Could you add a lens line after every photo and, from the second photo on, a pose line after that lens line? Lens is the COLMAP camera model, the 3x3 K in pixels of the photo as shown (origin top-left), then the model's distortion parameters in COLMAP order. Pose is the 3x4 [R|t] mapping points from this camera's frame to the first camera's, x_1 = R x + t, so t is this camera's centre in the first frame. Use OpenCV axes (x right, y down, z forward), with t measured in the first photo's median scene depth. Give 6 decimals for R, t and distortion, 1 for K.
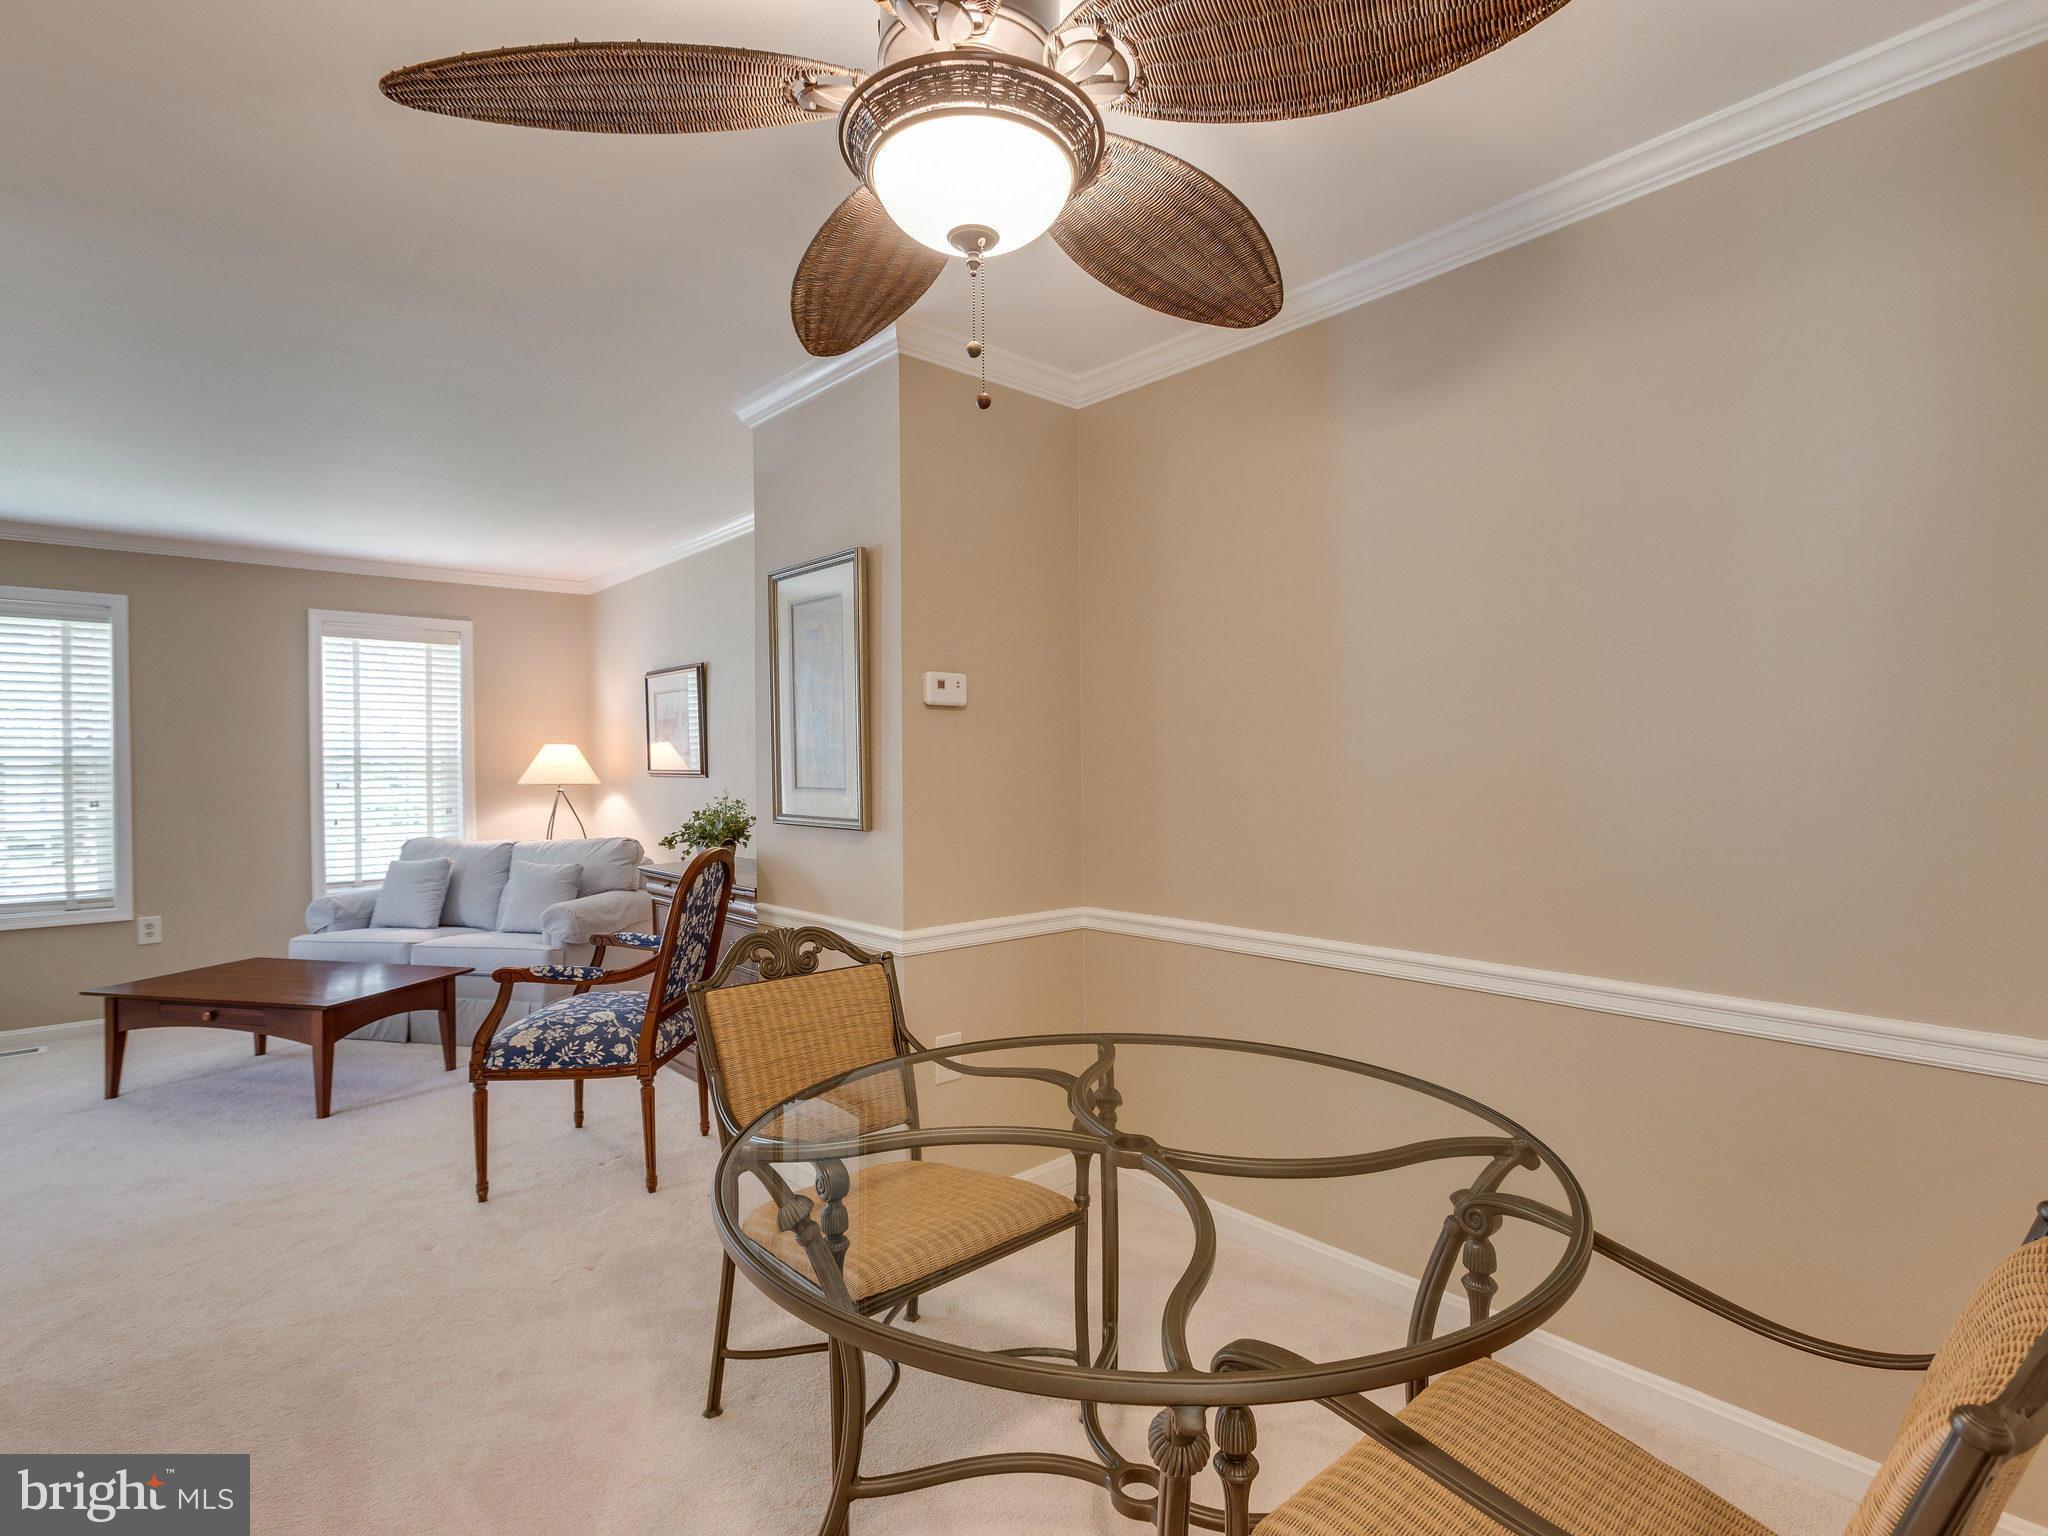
lens RADIAL K [[1035.3, 0, 1063.1], [0, 1035.3, 764.0], [0, 0, 1]] dist [-0.021626, 0.015560]
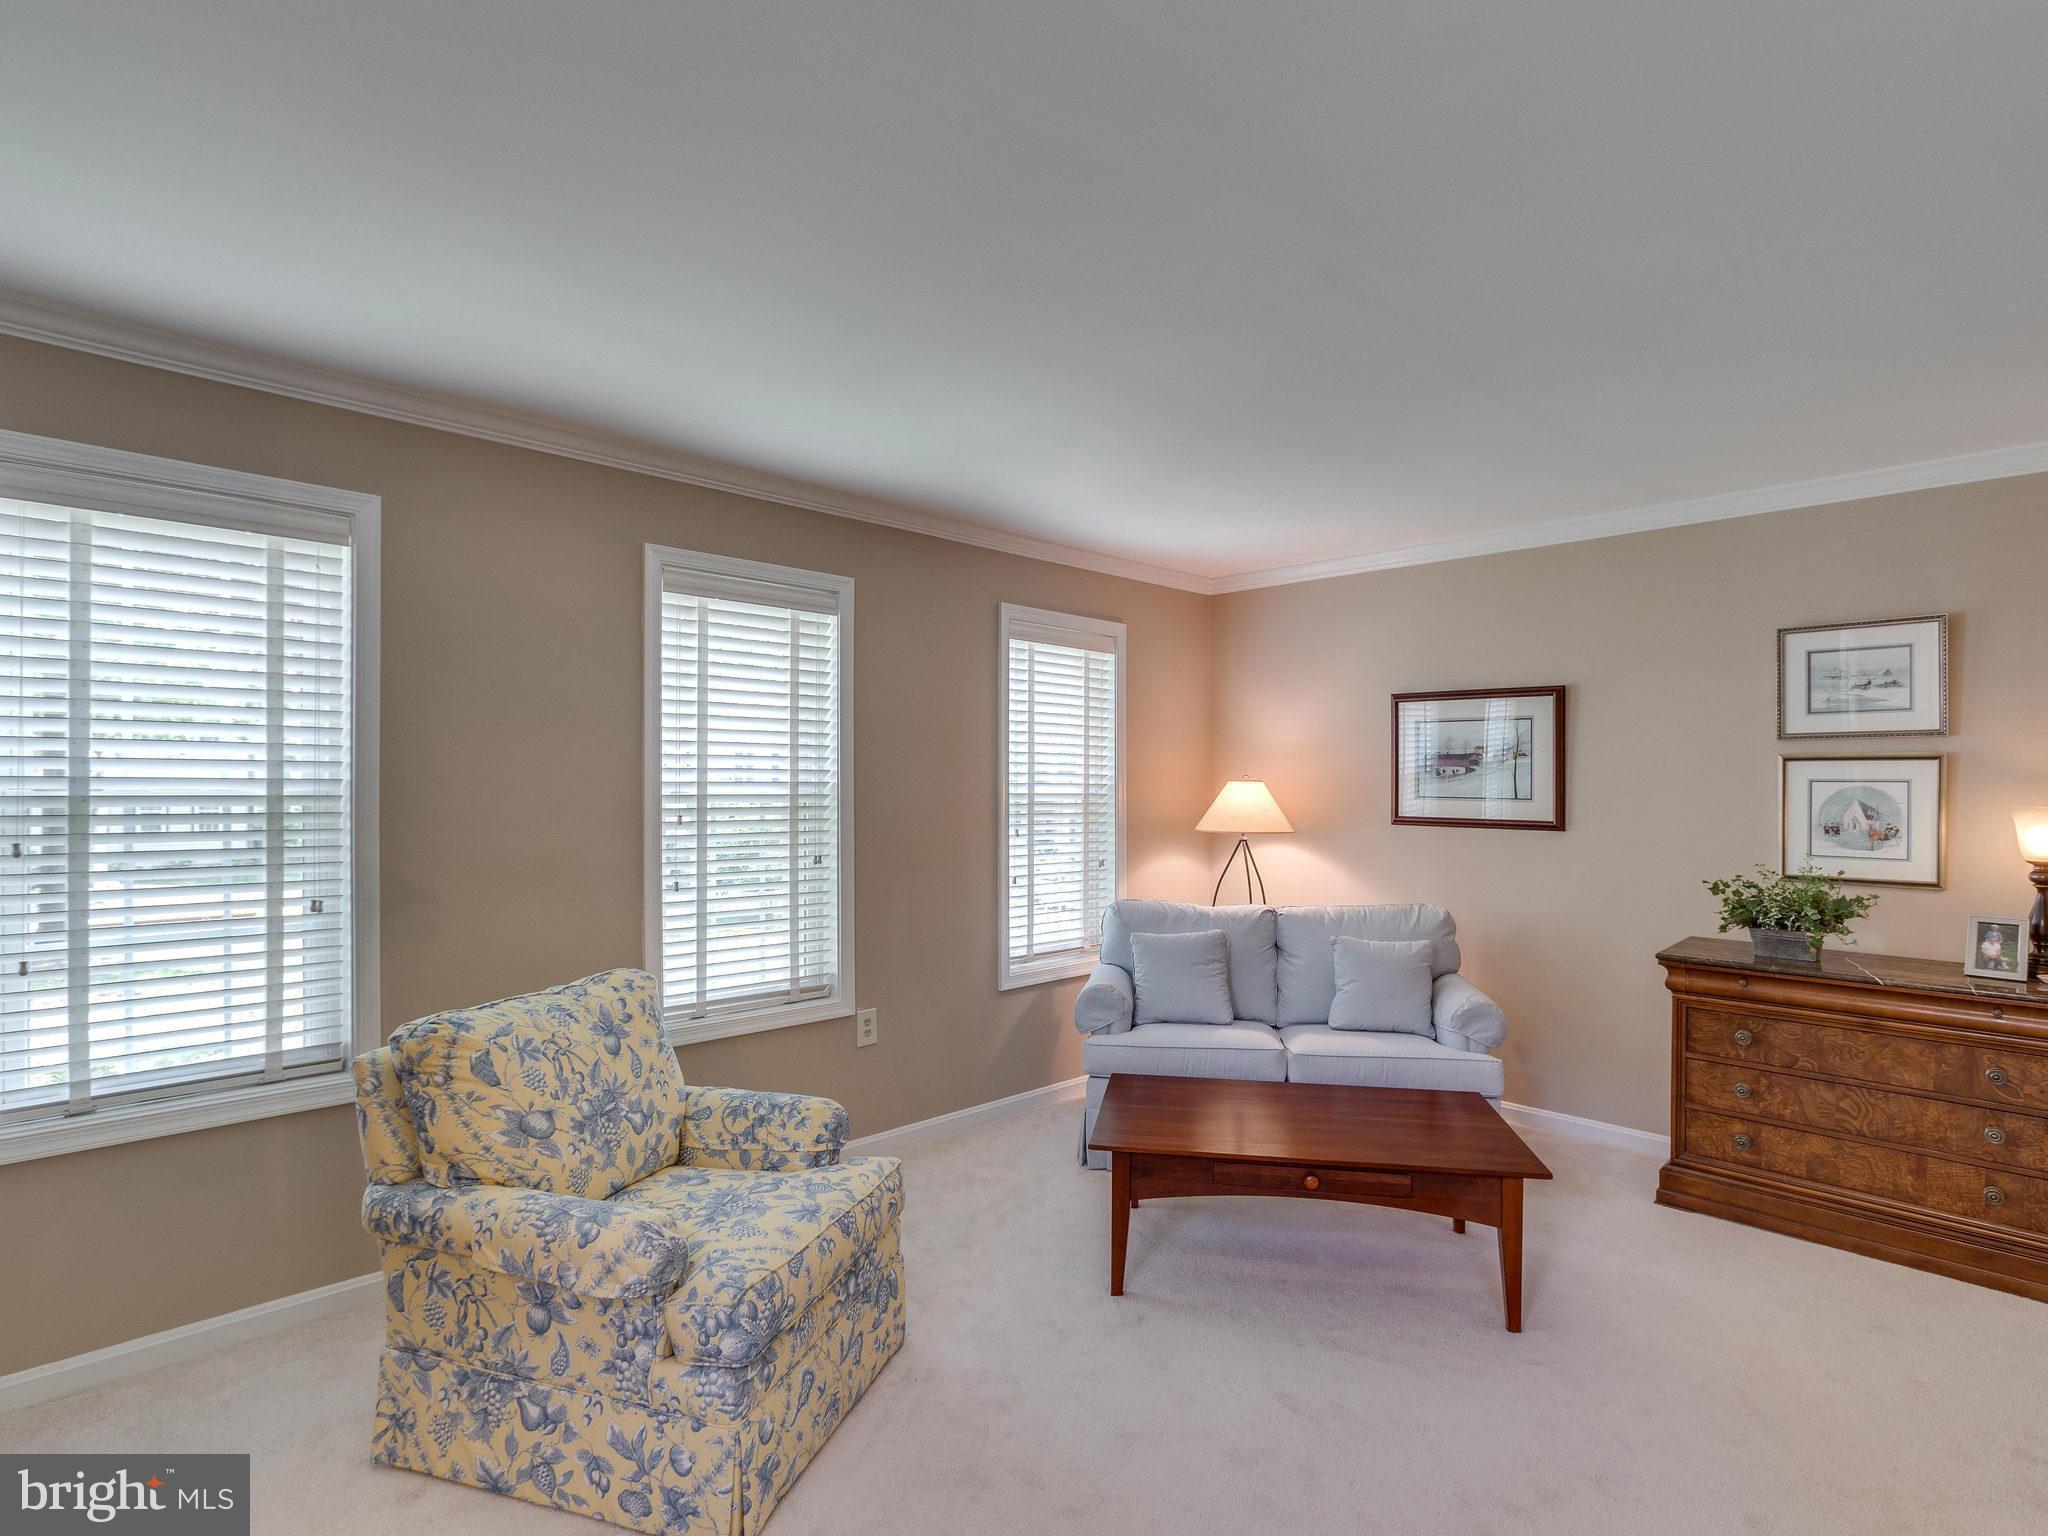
lens RADIAL K [[1035.3, 0, 1053.5], [0, 1035.3, 802.5], [0, 0, 1]] dist [-0.021626, 0.015560]
pose [[0.998929, 0.011749, 0.044749, -0.741030], [-0.012509, 0.999781, 0.016752, -0.015451], [-0.044542, -0.017294, 0.998858, 0.228116]]
